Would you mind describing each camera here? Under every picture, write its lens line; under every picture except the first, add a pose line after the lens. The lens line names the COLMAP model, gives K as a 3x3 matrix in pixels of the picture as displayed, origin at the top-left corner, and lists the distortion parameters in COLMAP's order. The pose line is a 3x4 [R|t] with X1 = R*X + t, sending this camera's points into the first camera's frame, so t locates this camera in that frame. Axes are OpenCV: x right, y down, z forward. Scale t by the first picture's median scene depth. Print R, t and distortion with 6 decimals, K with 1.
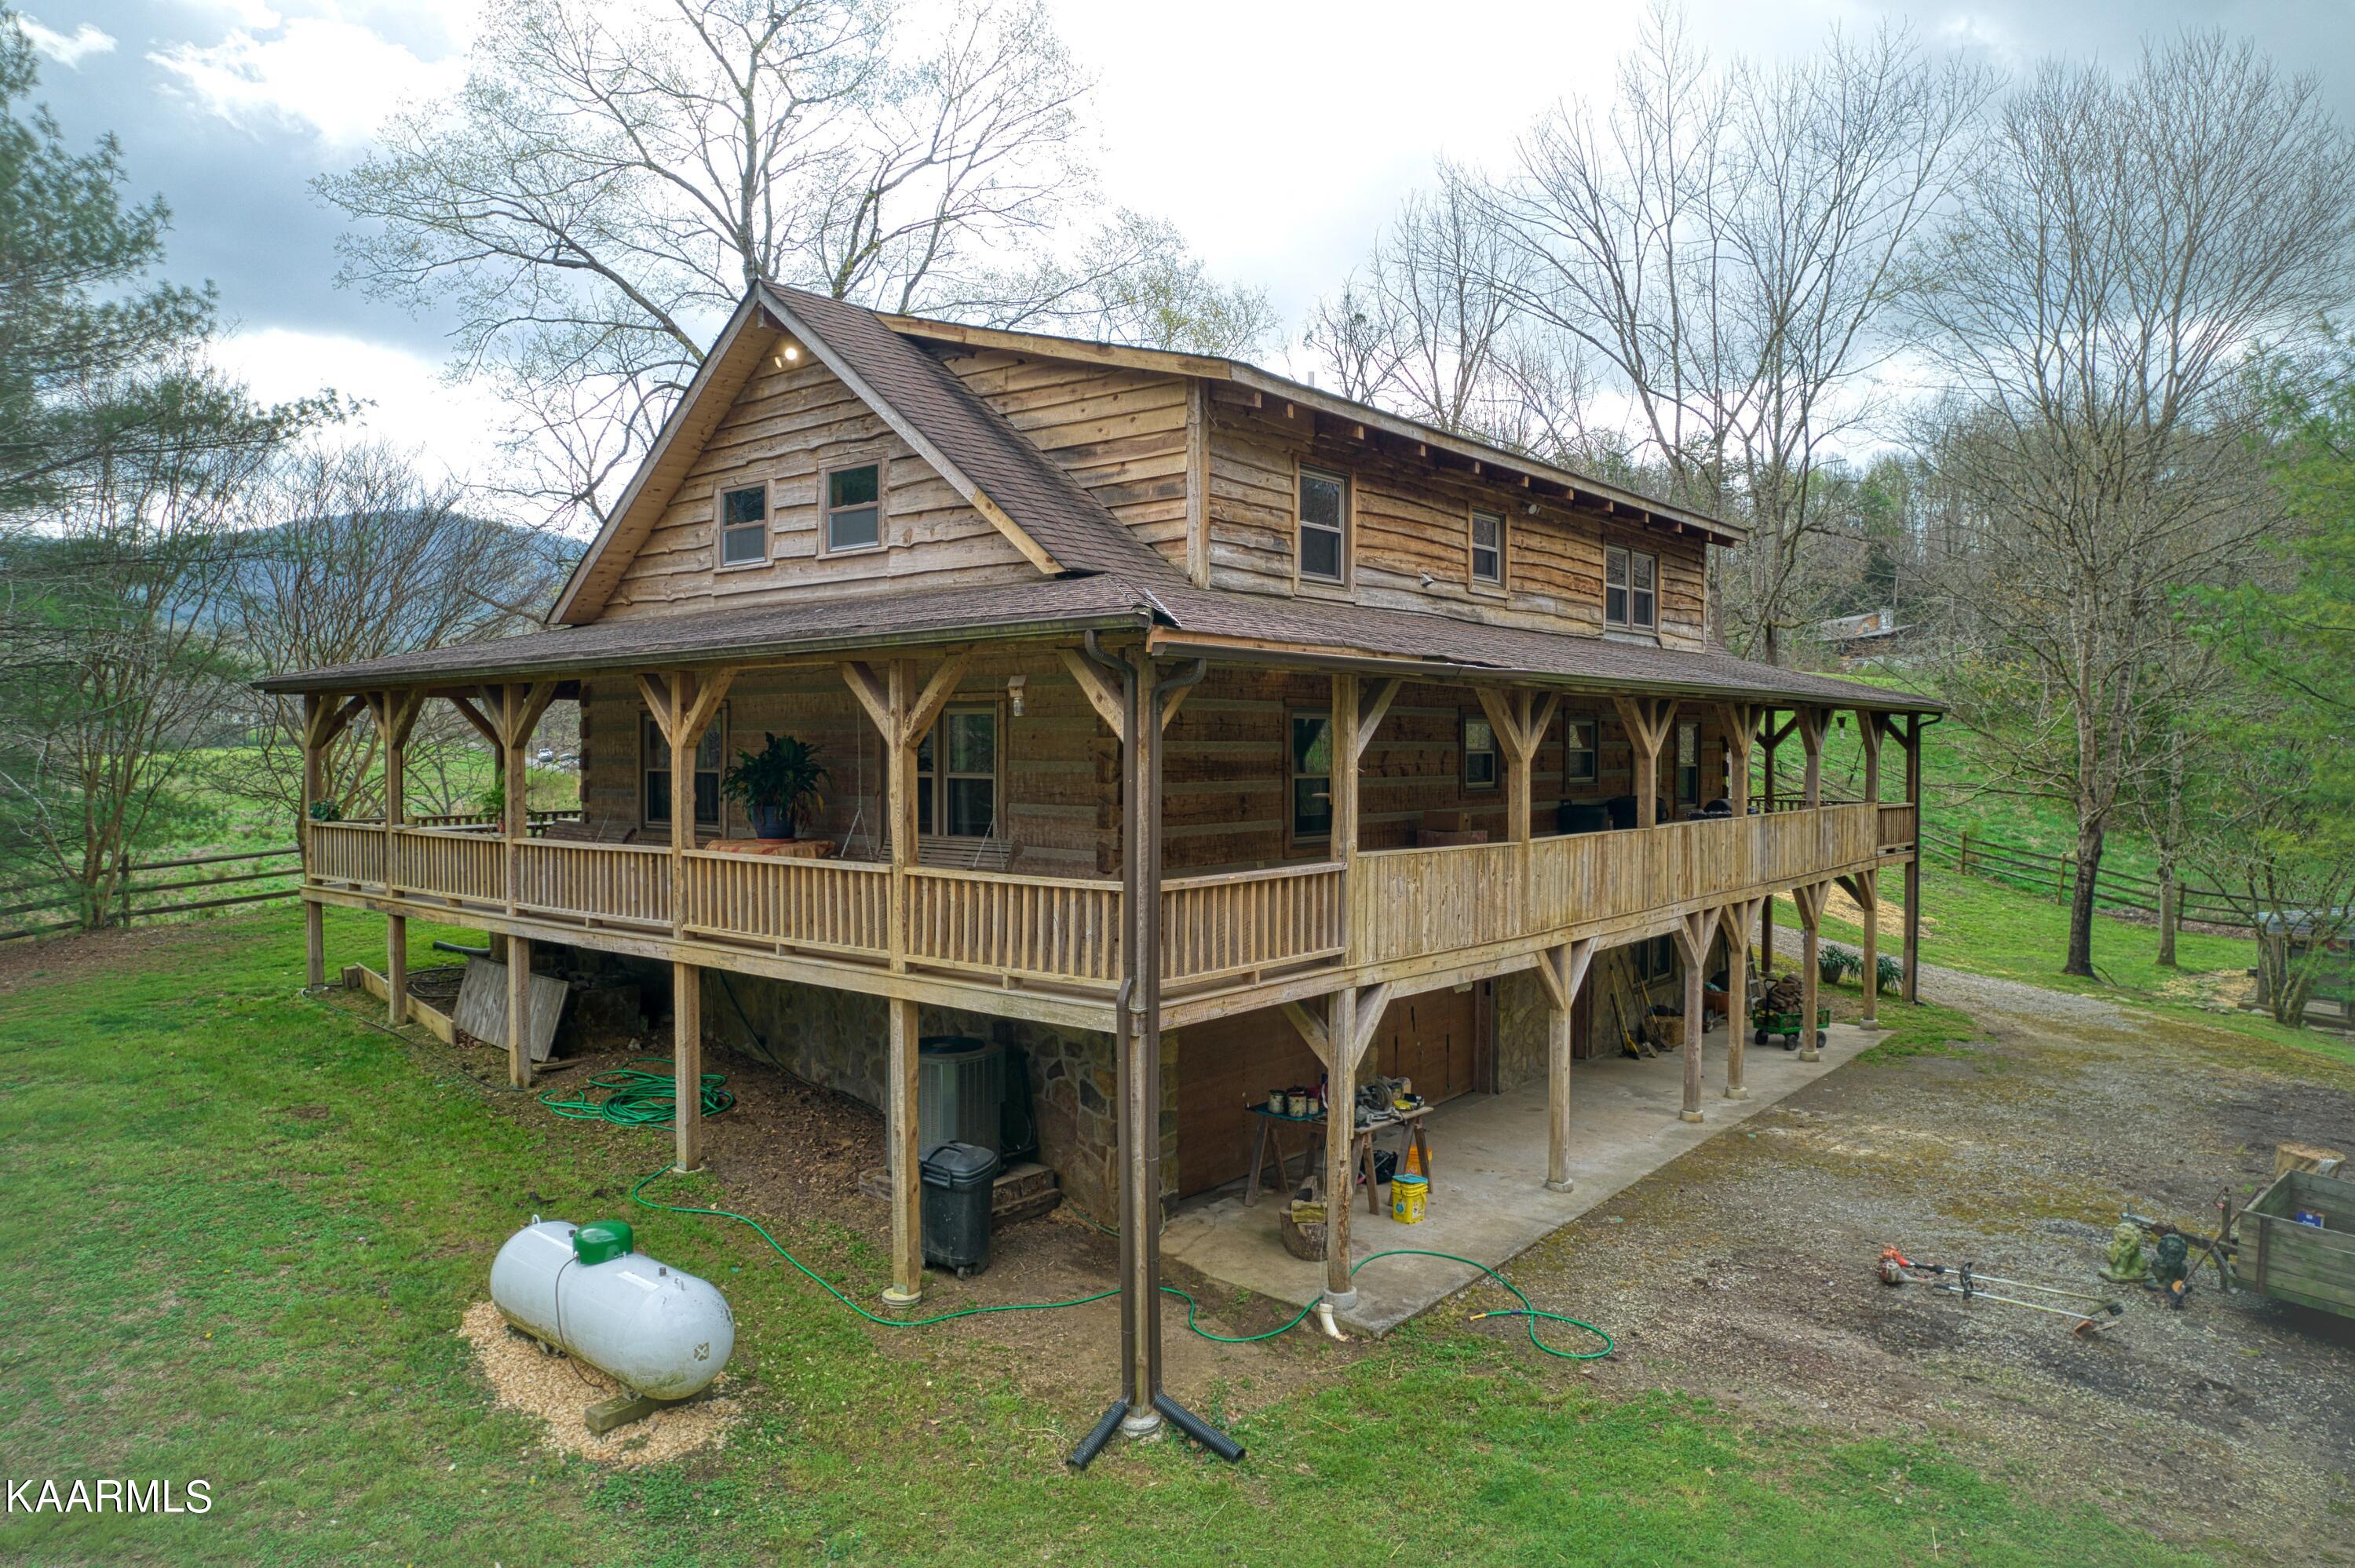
lens RADIAL K [[1495.5, 0, 1171.3], [0, 1495.5, 774.6], [0, 0, 1]] dist [-0.032966, 0.001959]
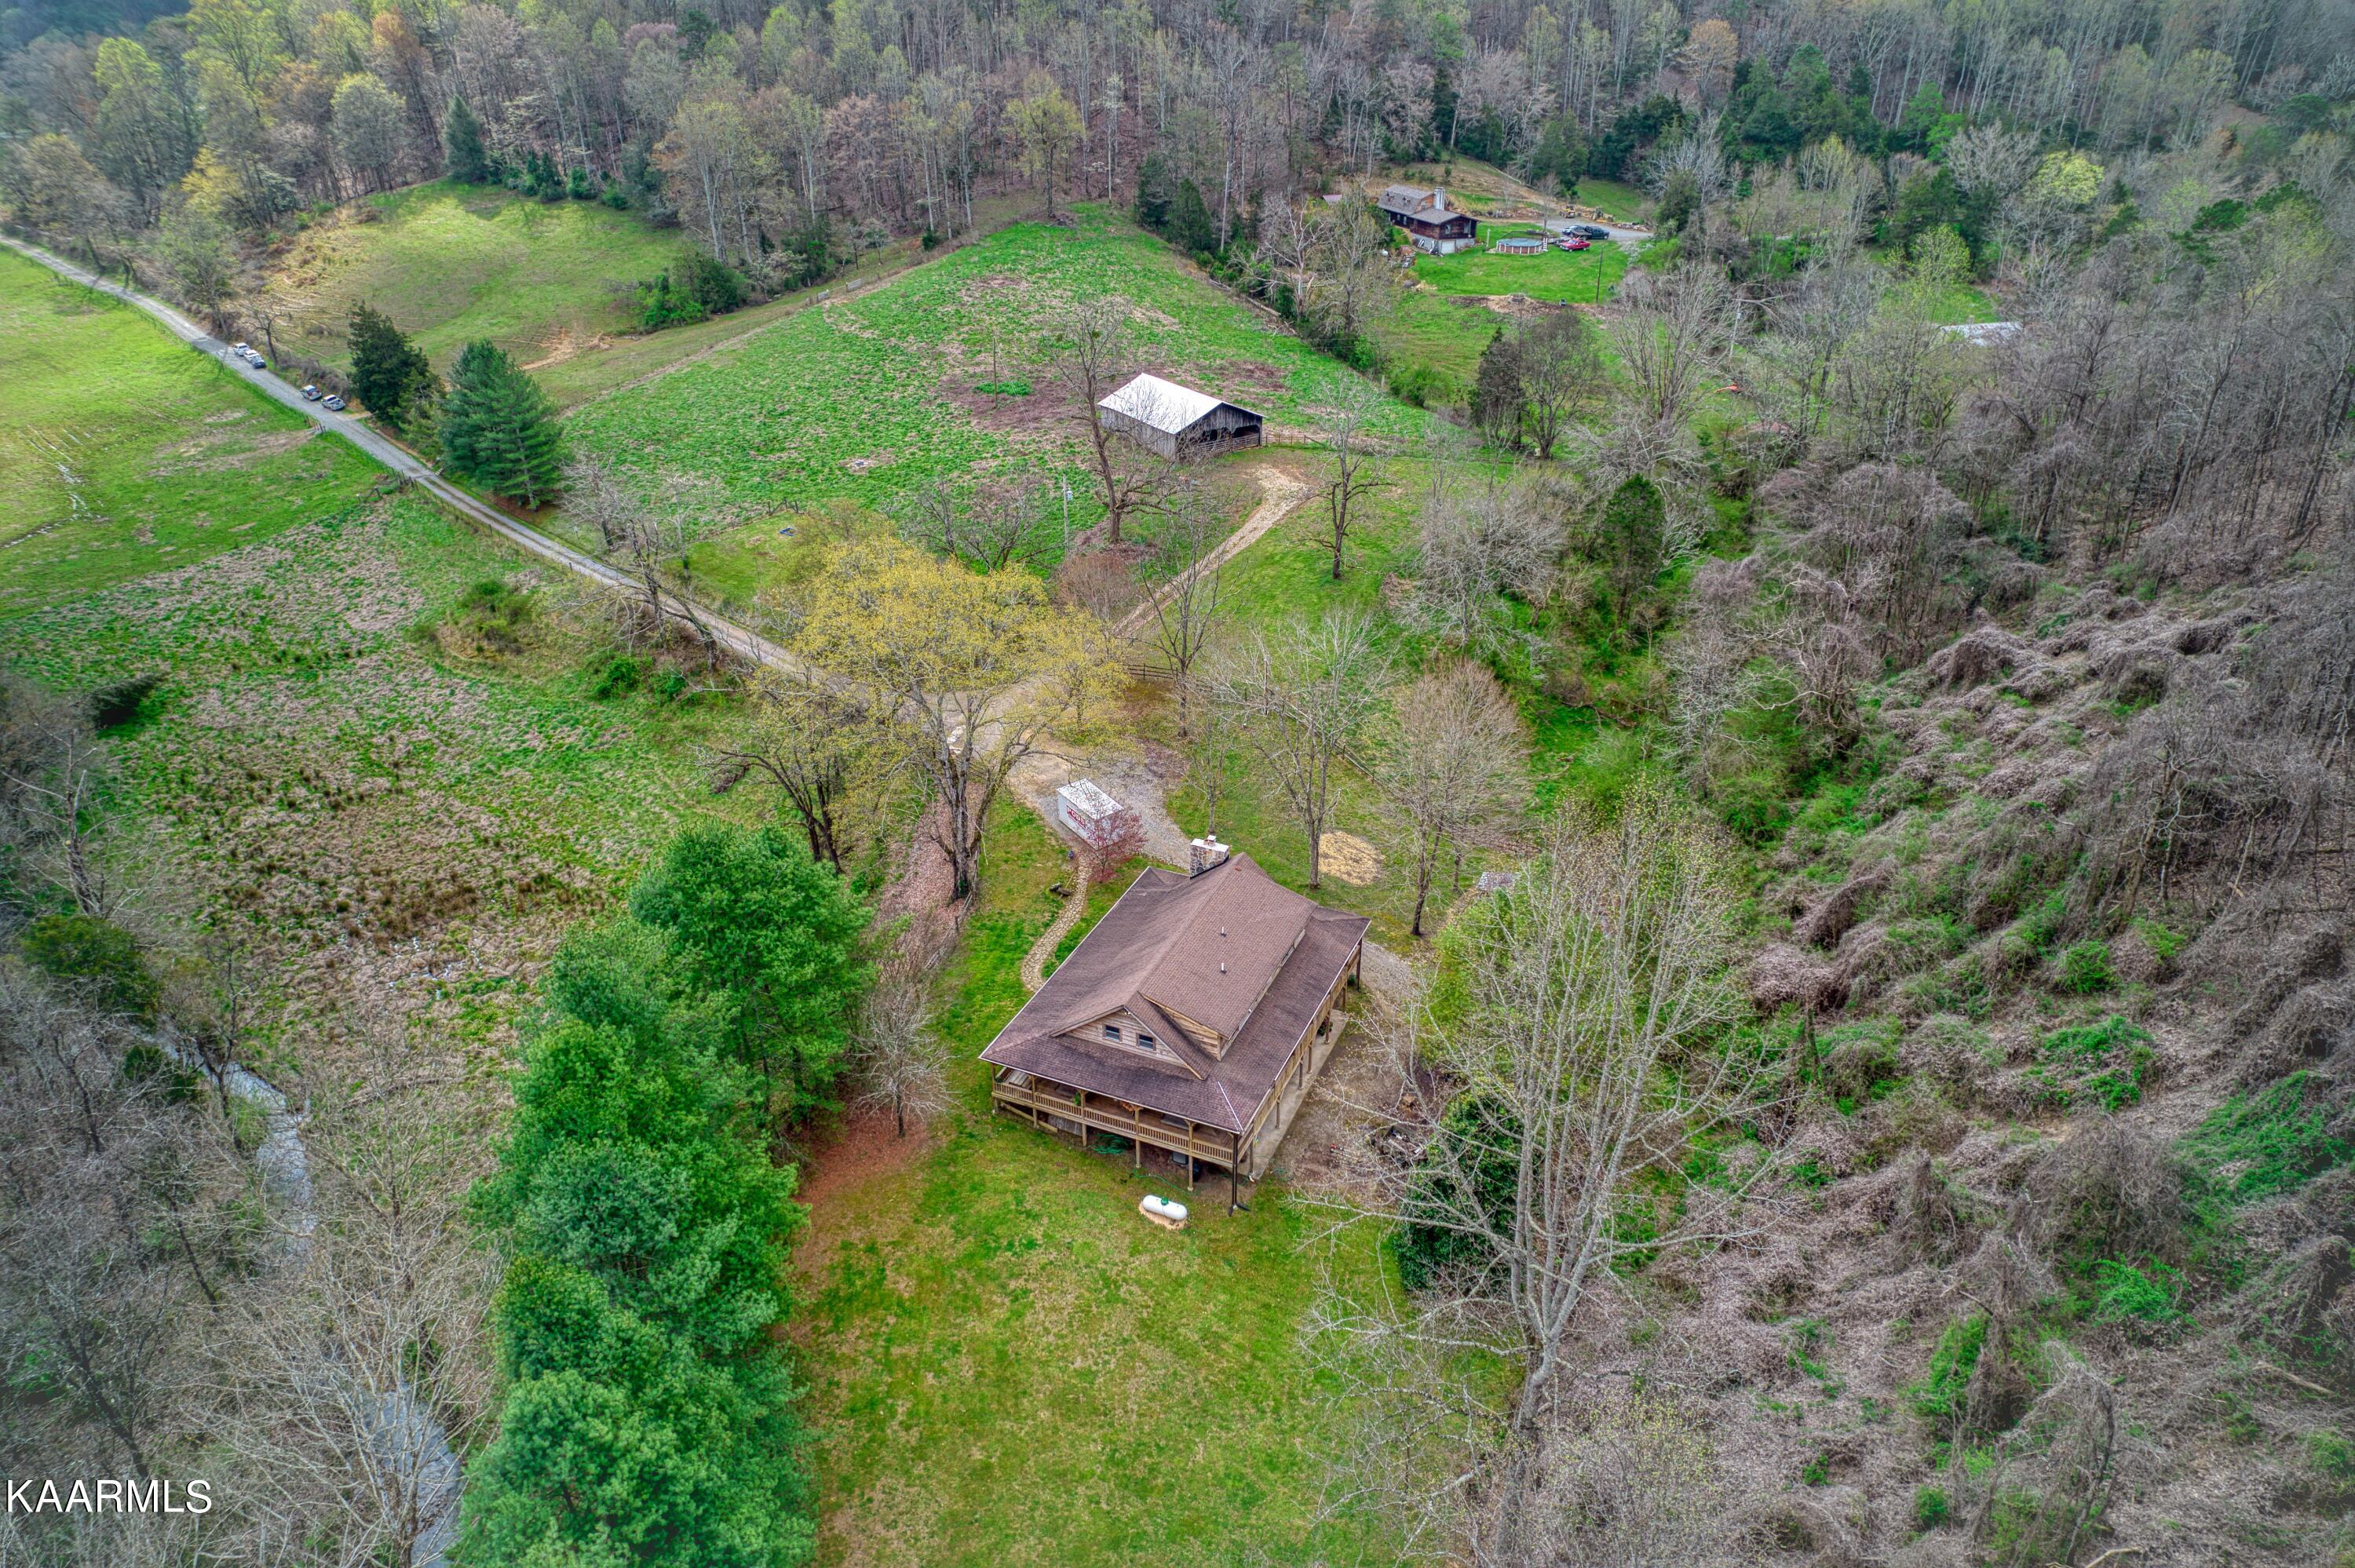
lens RADIAL K [[1495.5, 0, 1166.2], [0, 1495.5, 801.3], [0, 0, 1]] dist [-0.032966, 0.001959]
pose [[0.964797, -0.143361, 0.220486, -1.241819], [0.024050, 0.882945, 0.468859, -3.533424], [-0.261894, -0.447051, 0.855311, -3.199739]]
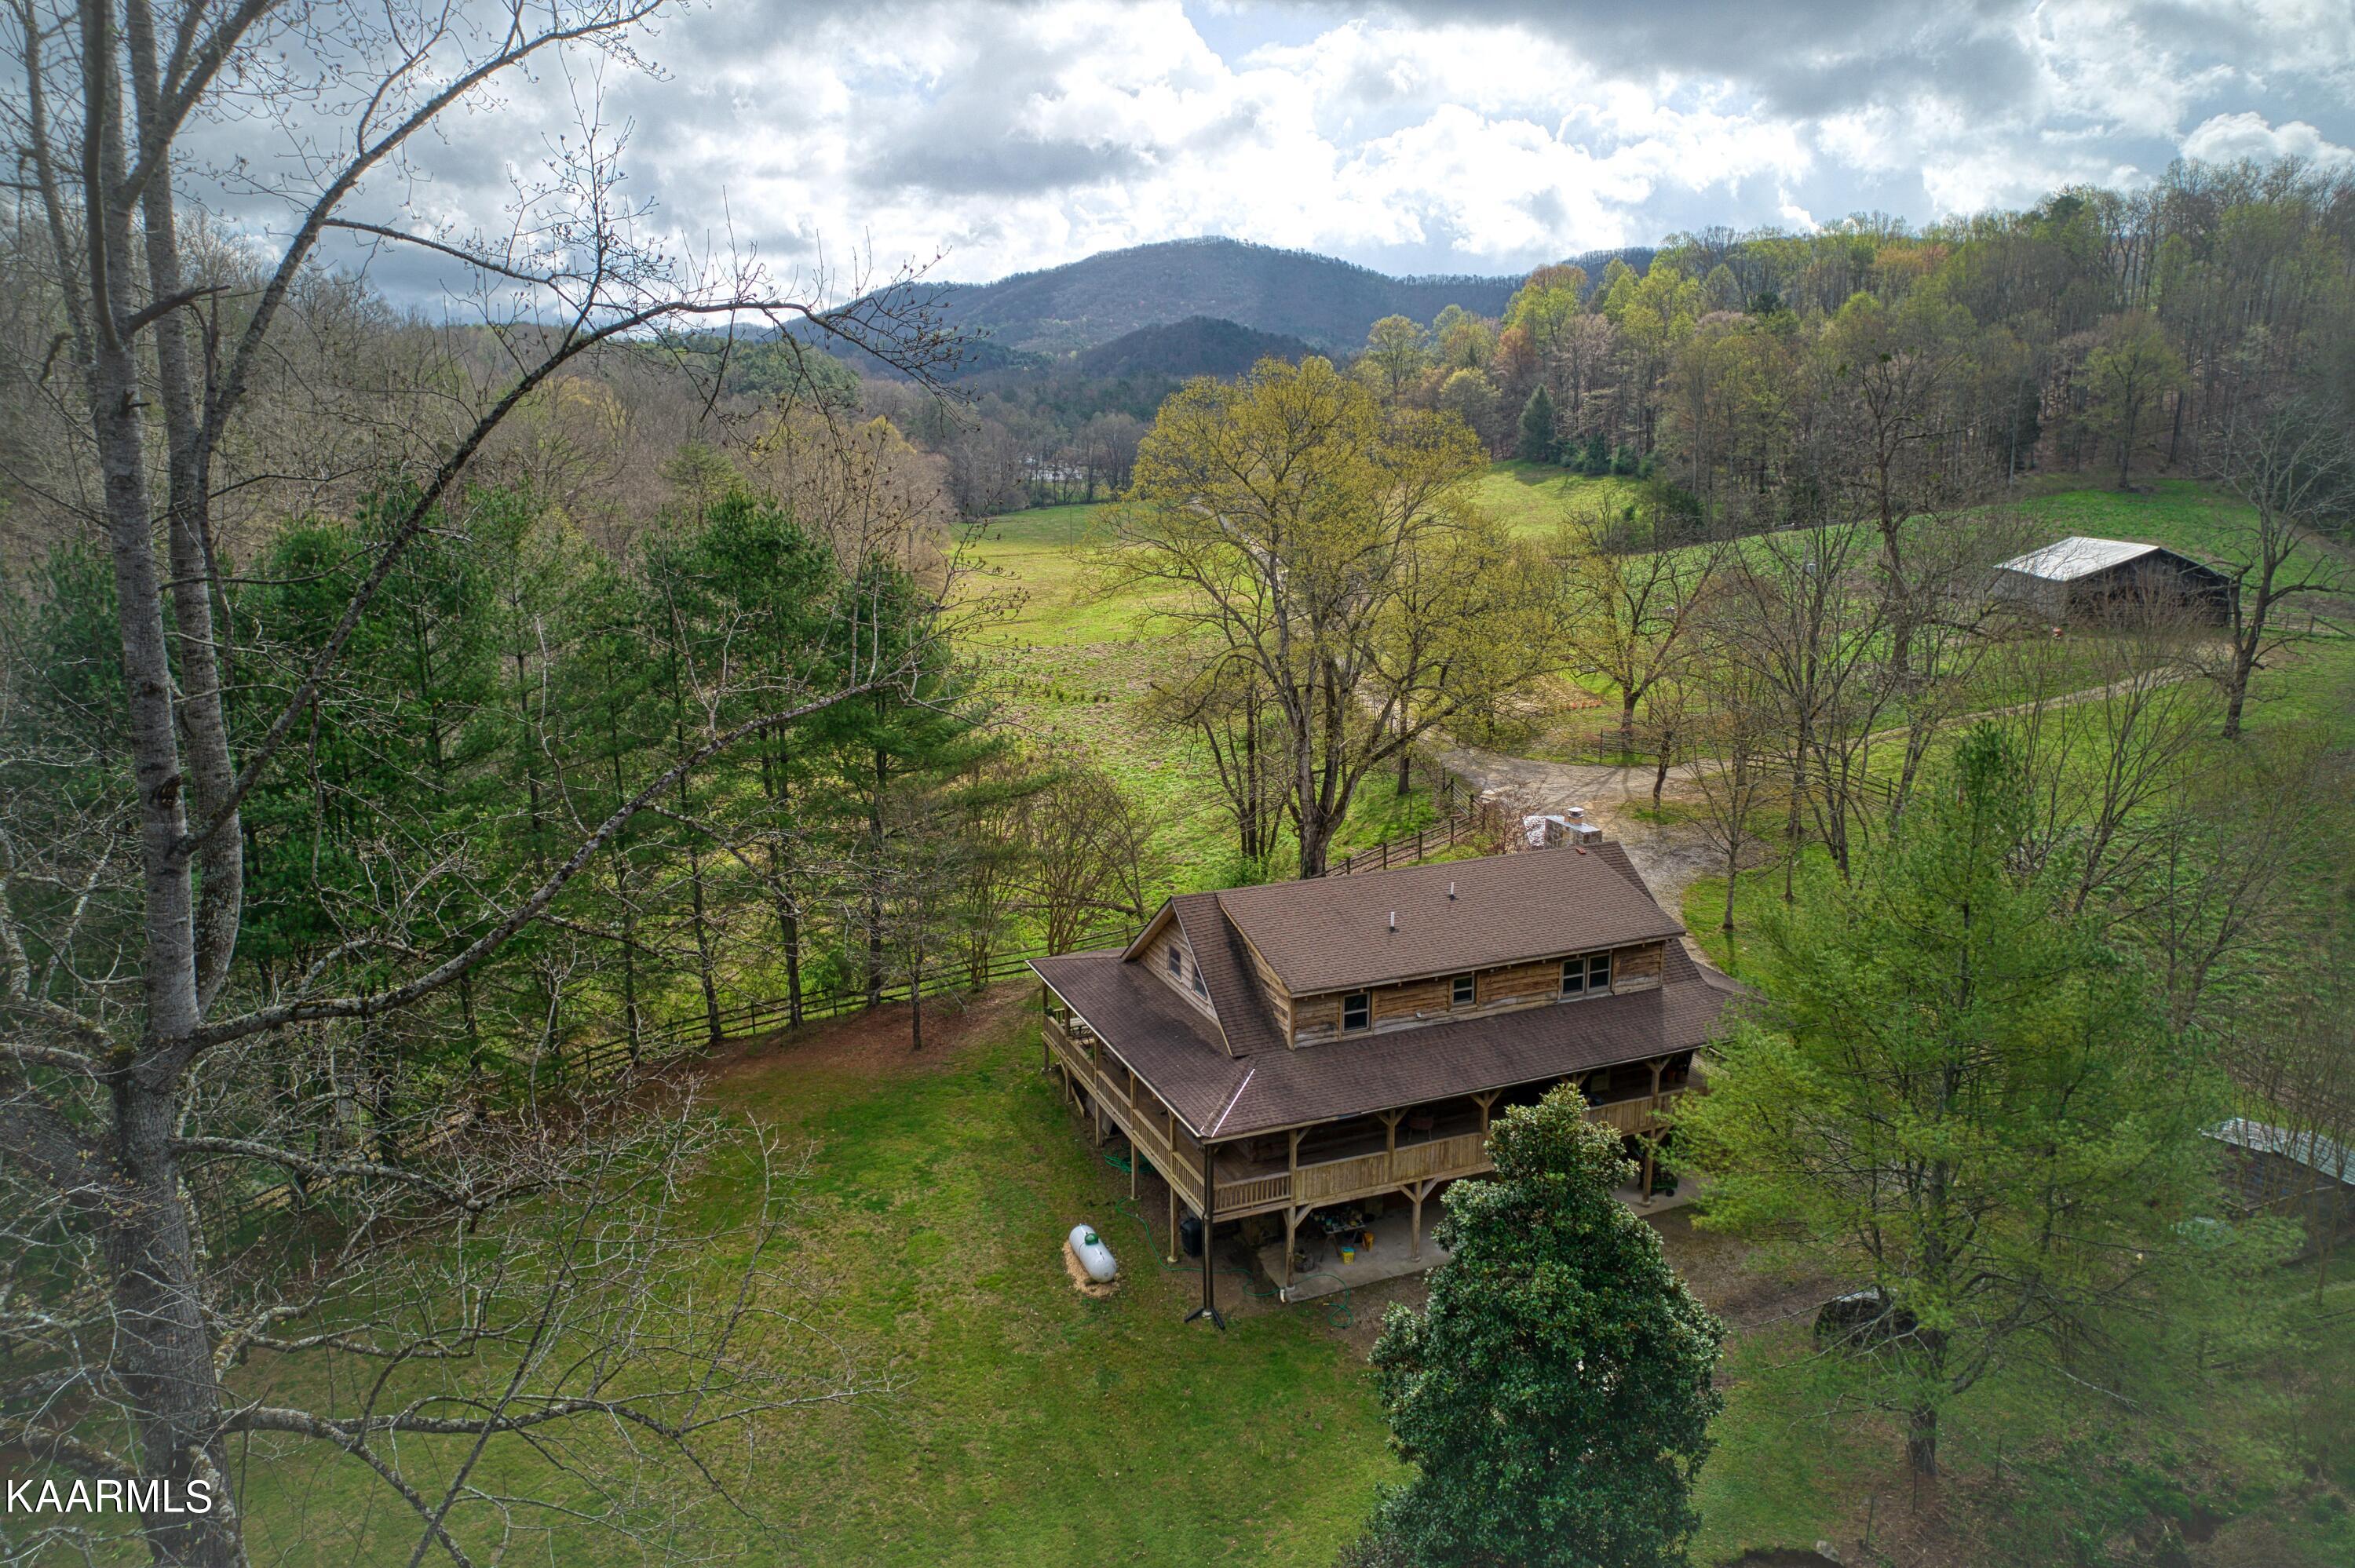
lens RADIAL K [[1495.5, 0, 1174.6], [0, 1495.5, 787.9], [0, 0, 1]] dist [-0.032966, 0.001959]
pose [[0.885177, 0.097788, -0.454861, 1.114228], [-0.005687, 0.979863, 0.199589, -1.226706], [0.465219, -0.174084, 0.867909, -1.591510]]
